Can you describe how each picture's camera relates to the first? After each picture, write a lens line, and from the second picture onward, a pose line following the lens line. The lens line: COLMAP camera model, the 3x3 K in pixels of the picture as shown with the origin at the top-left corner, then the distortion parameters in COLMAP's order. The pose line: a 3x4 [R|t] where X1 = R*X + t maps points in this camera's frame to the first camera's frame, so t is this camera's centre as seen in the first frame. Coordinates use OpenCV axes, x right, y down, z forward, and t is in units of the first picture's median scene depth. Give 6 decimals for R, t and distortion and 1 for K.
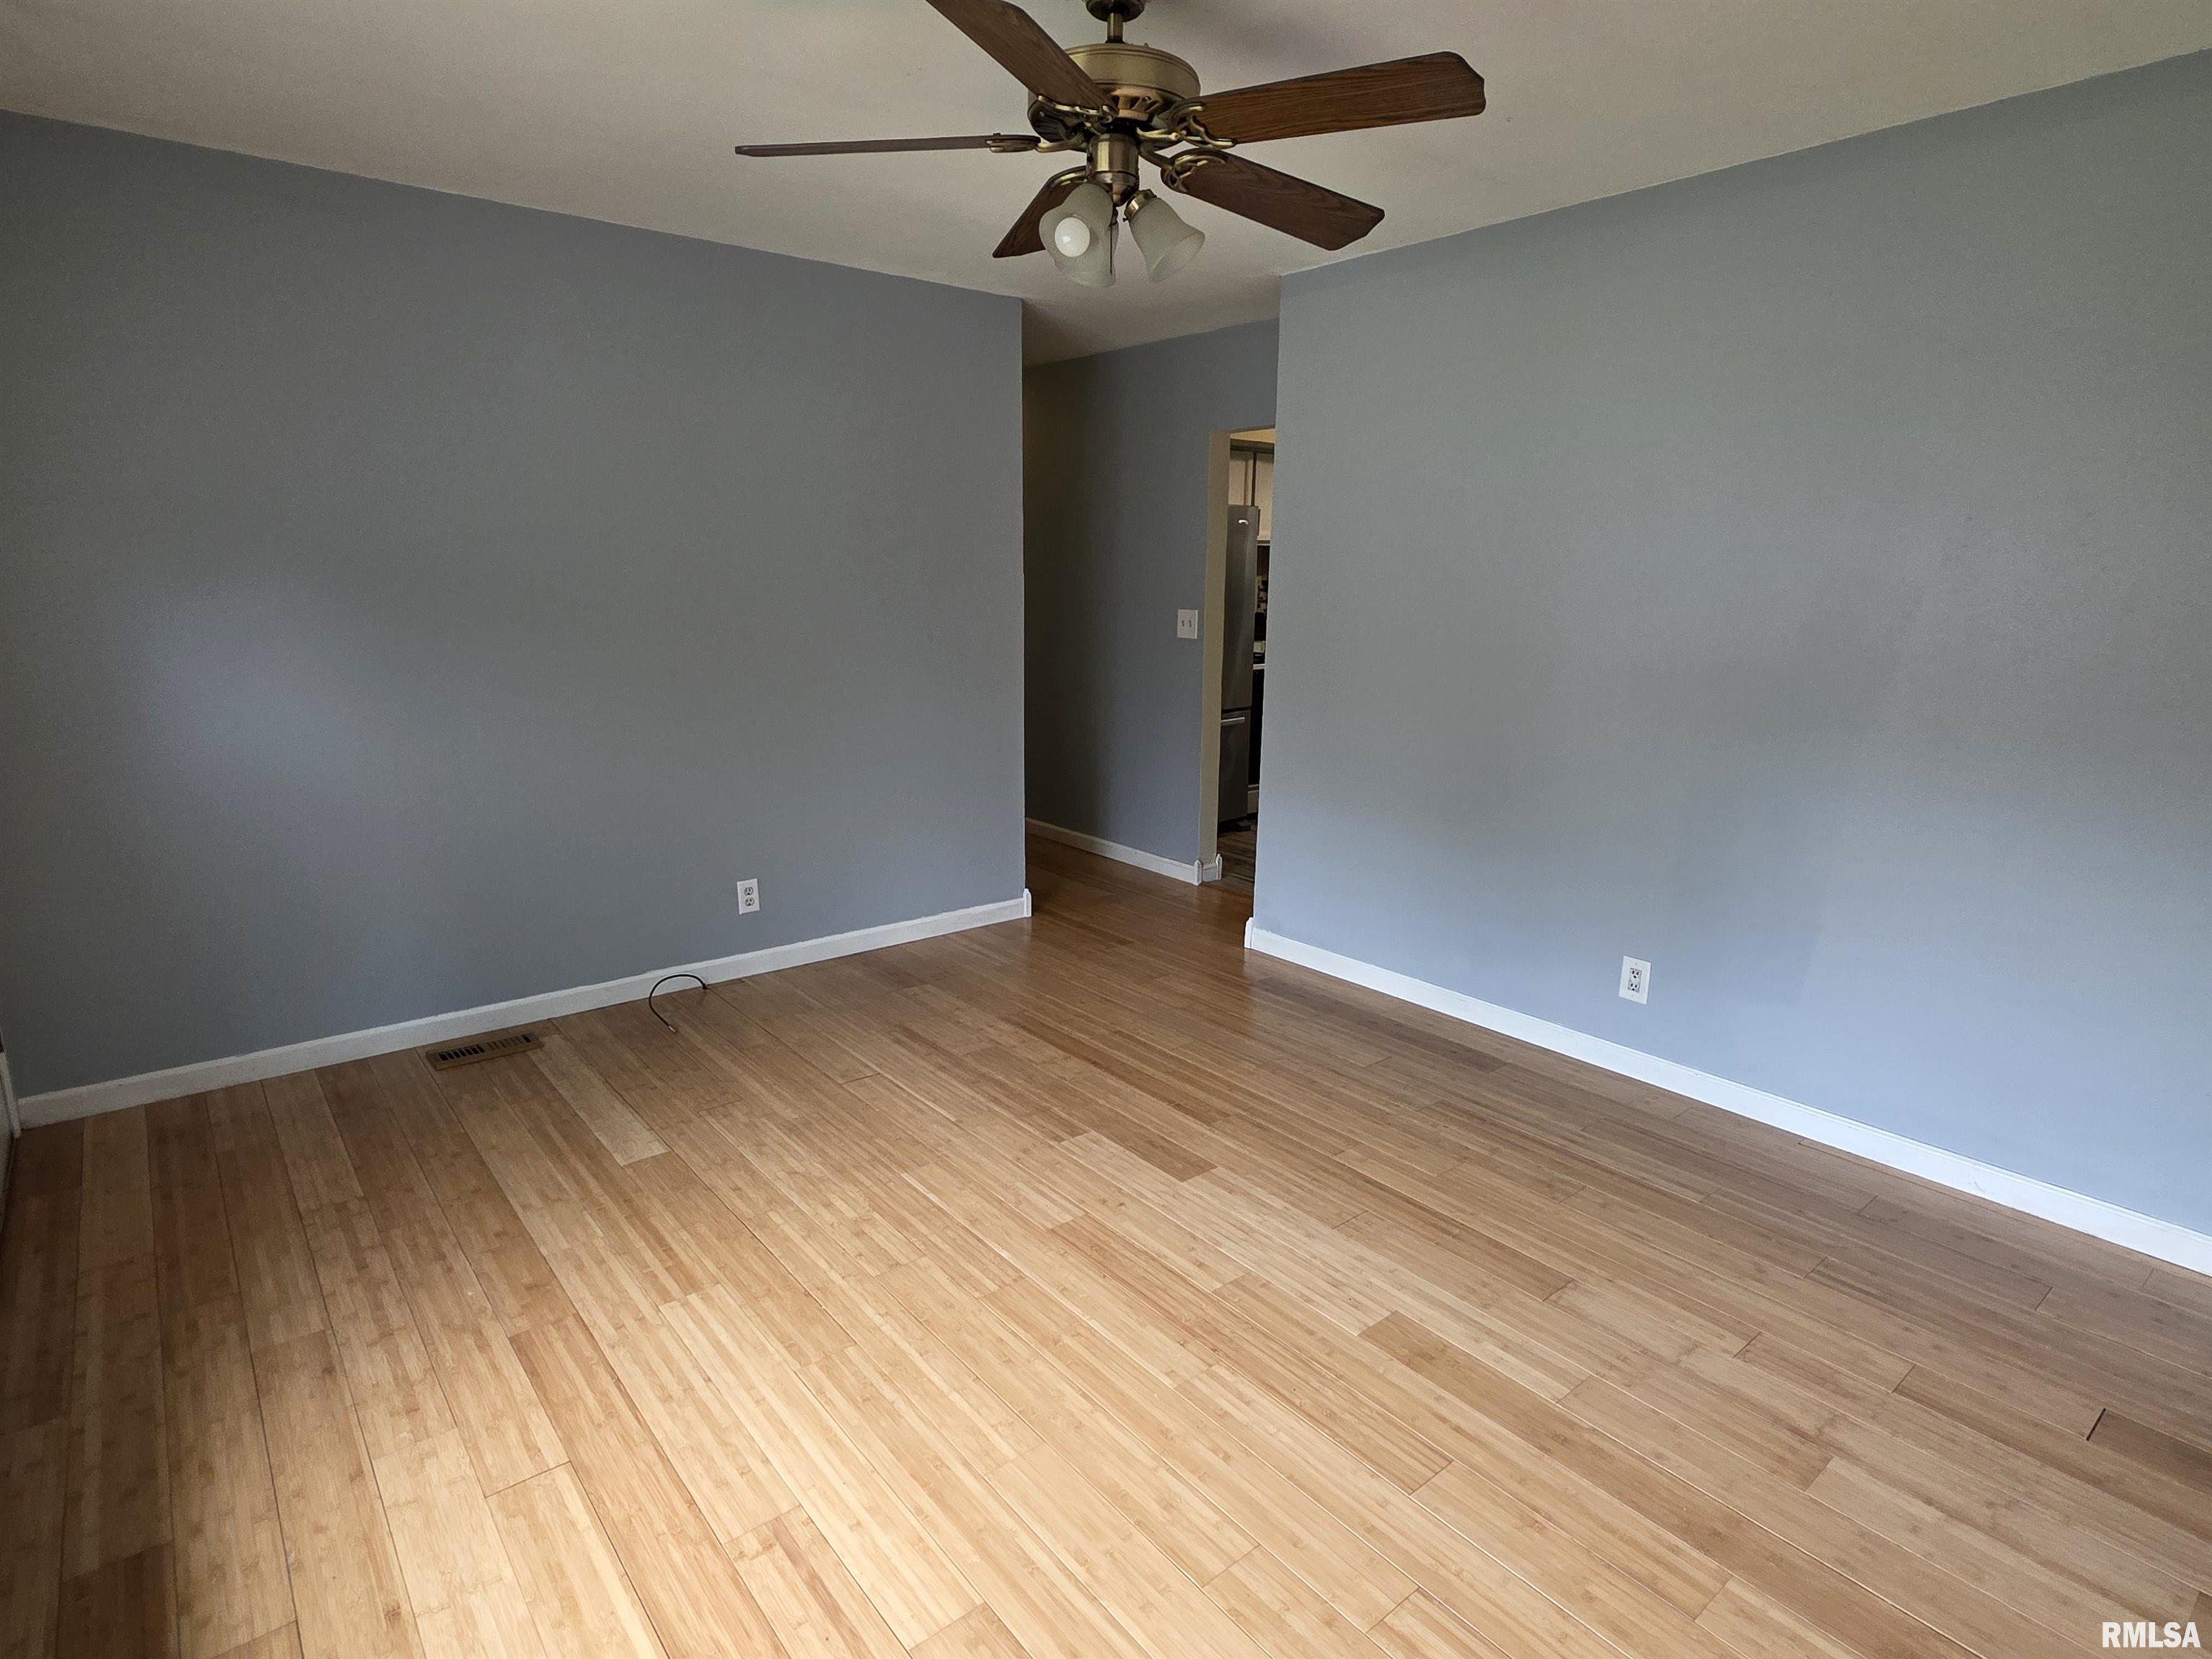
lens RADIAL K [[1178.4, 0, 1113.8], [0, 1178.4, 836.7], [0, 0, 1]] dist [0.006242, -0.008142]
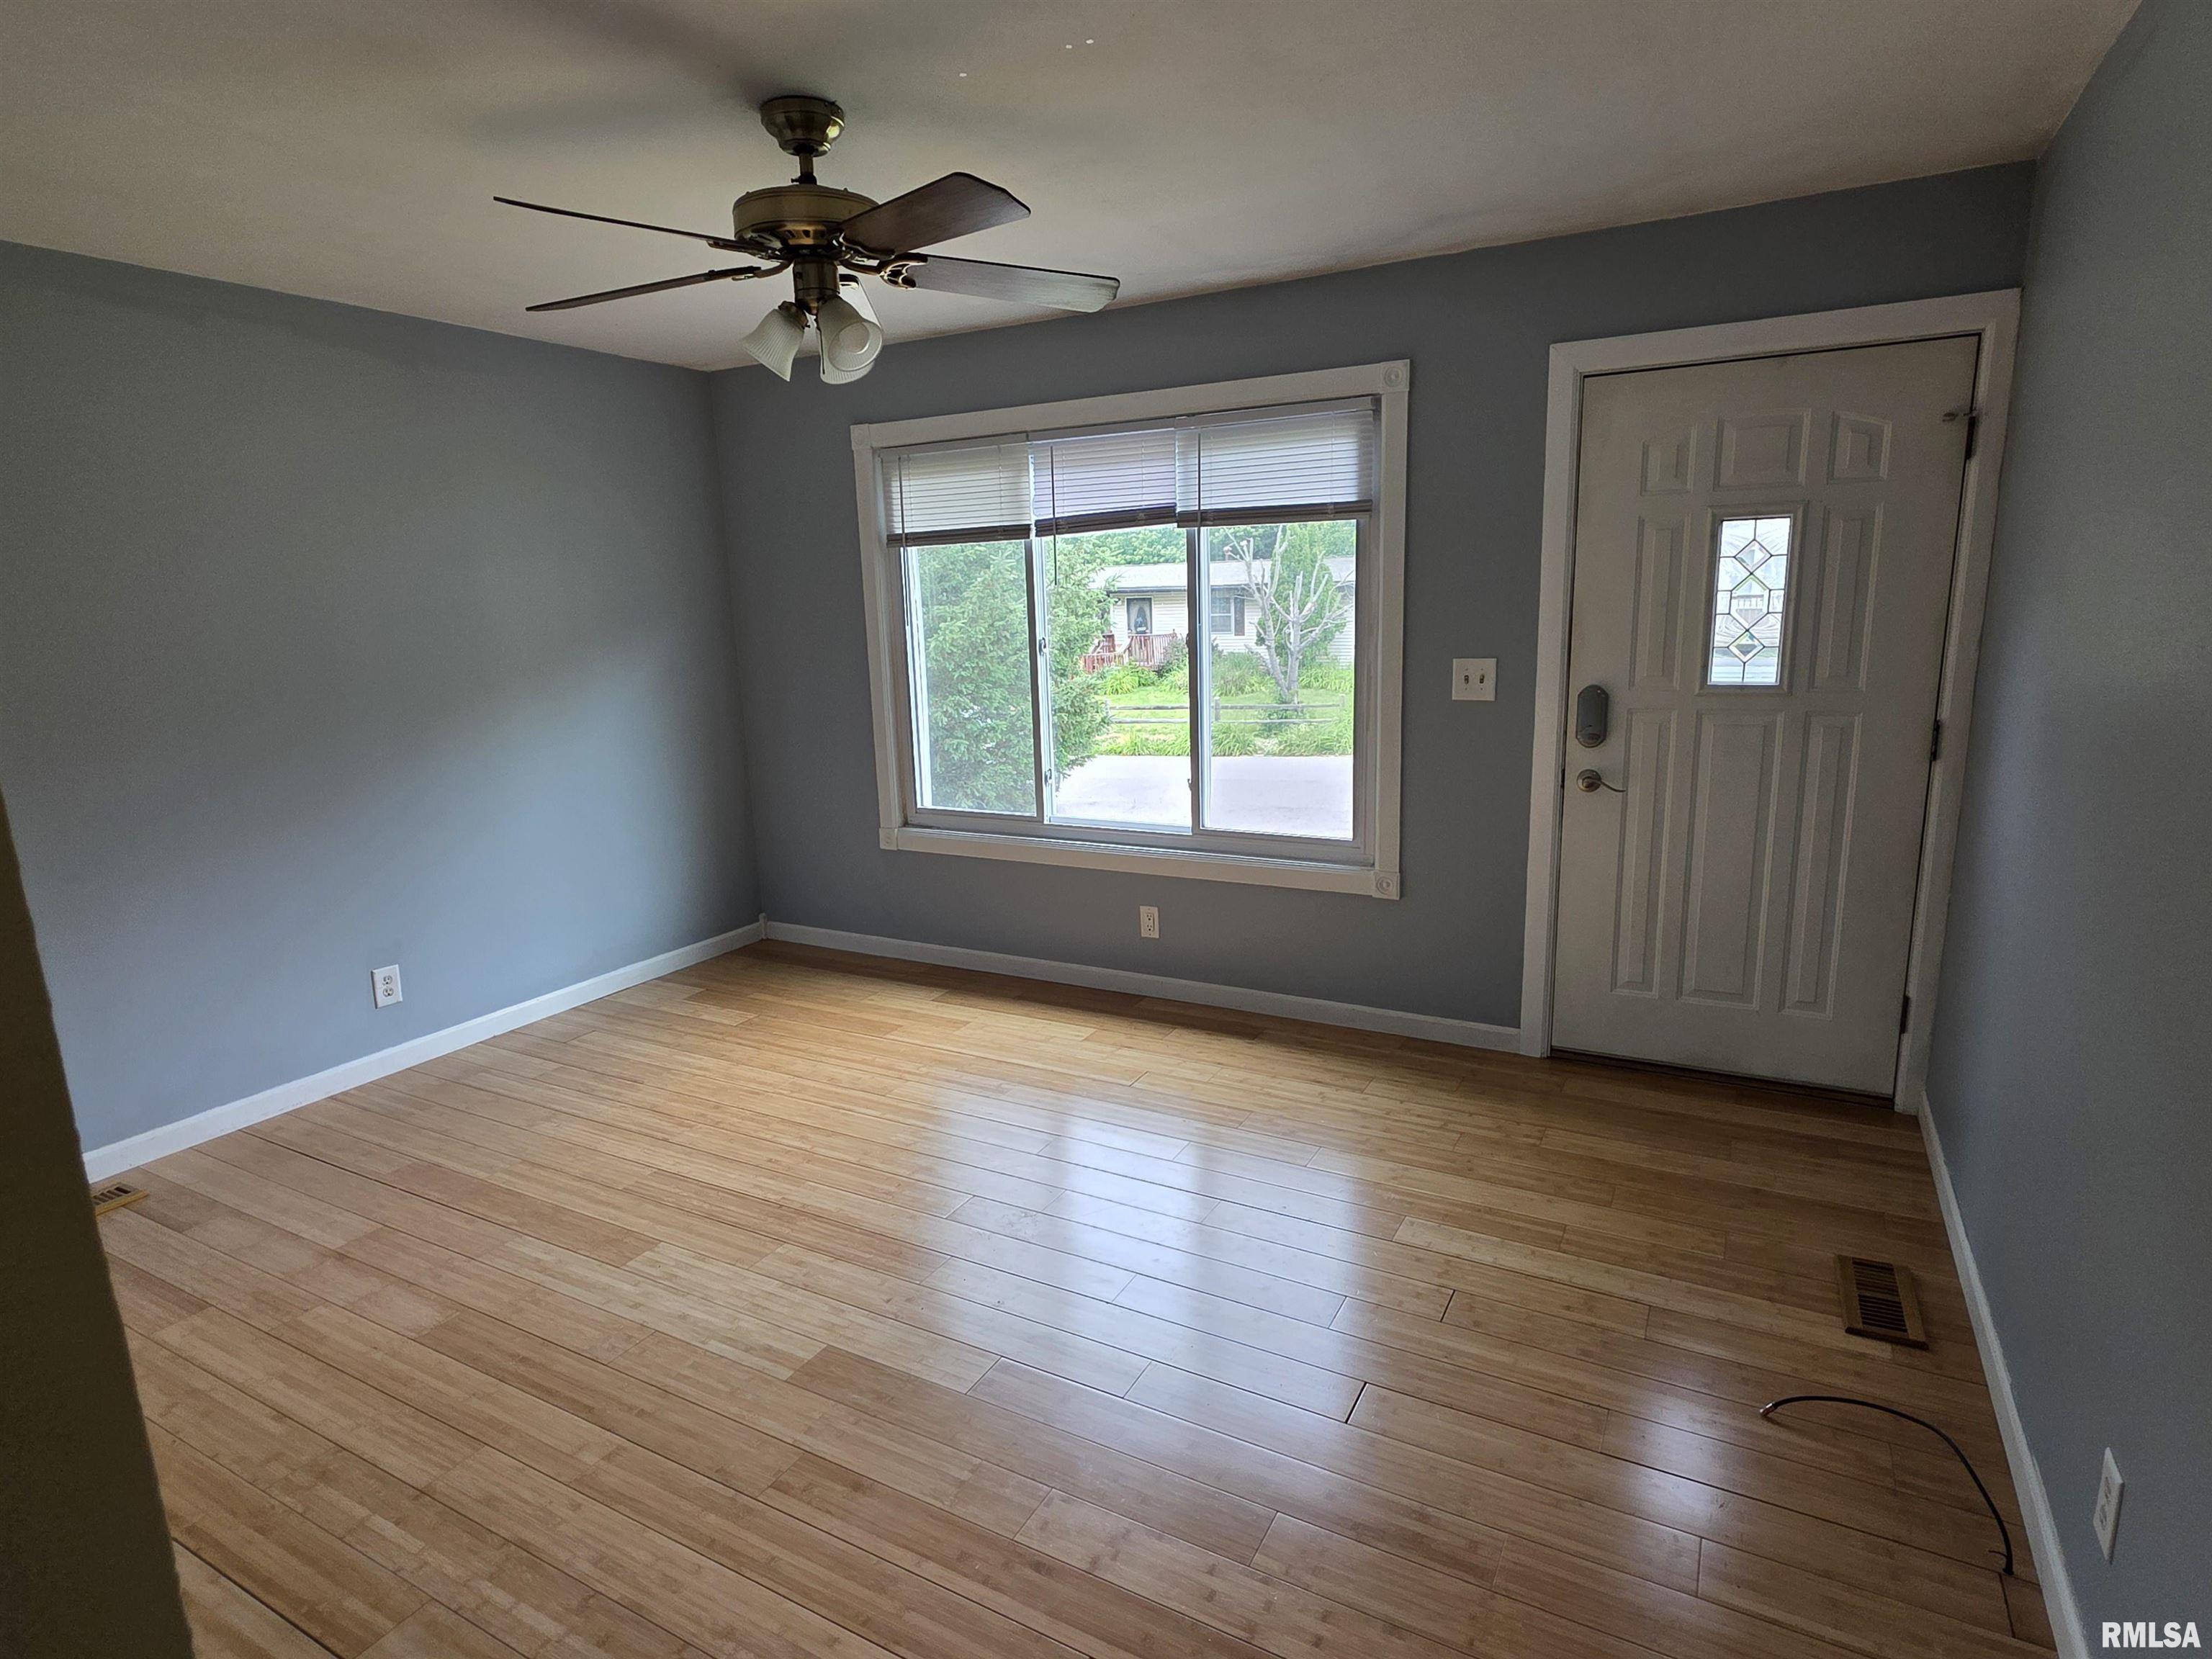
lens RADIAL K [[1178.4, 0, 1113.8], [0, 1178.4, 836.7], [0, 0, 1]] dist [0.006242, -0.008142]
pose [[-0.929268, 0.090186, -0.358228, 0.163075], [-0.063165, 0.916666, 0.394632, -0.466619], [0.363966, 0.389346, -0.846131, 1.958346]]
